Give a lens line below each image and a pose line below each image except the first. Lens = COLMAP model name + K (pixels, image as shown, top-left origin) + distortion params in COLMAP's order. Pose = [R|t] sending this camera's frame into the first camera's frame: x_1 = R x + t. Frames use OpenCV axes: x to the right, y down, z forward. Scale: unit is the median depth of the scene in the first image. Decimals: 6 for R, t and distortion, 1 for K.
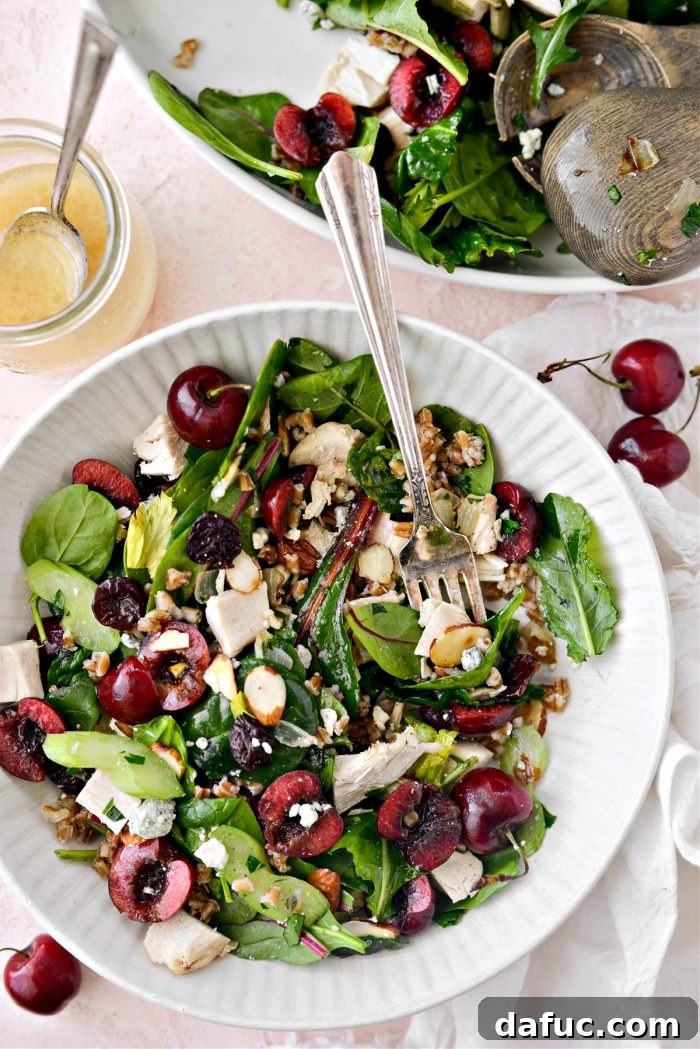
lens RADIAL K [[1745.5, 0, 350.0], [0, 1745.5, 524.5], [0, 0, 1]] dist [-0.074744, 0.092299]
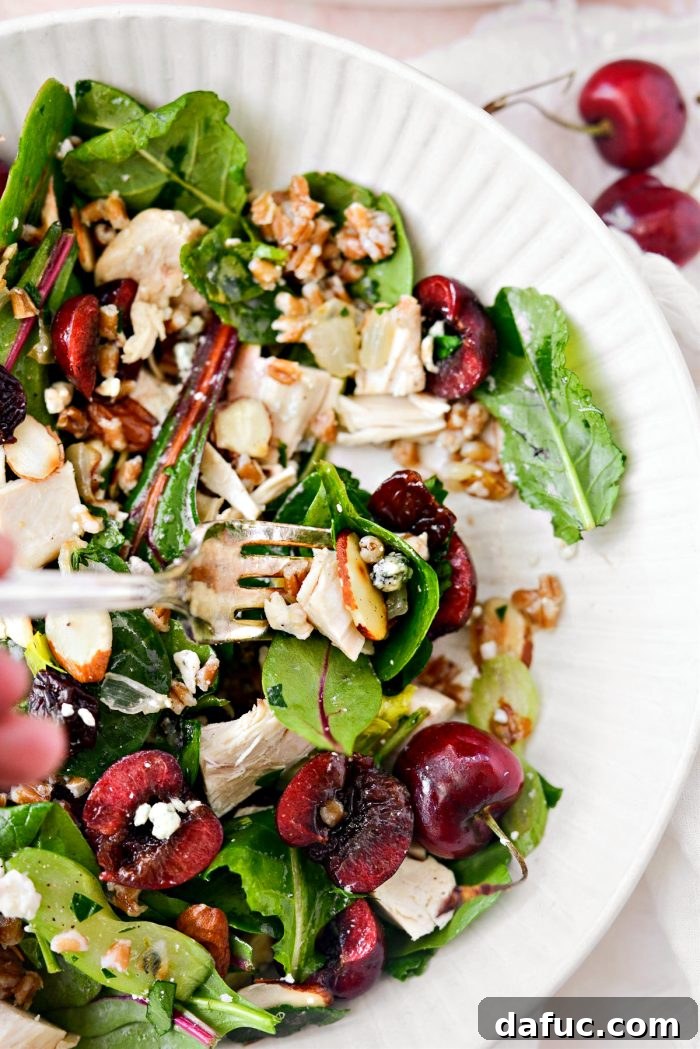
lens RADIAL K [[1754.2, 0, 350.0], [0, 1754.2, 524.5], [0, 0, 1]] dist [-0.154802, 0.223864]
pose [[0.995315, -0.095313, 0.016214, 0.040467], [0.095912, 0.994528, -0.041418, 0.091438], [-0.012178, 0.042779, 0.999010, 0.363720]]
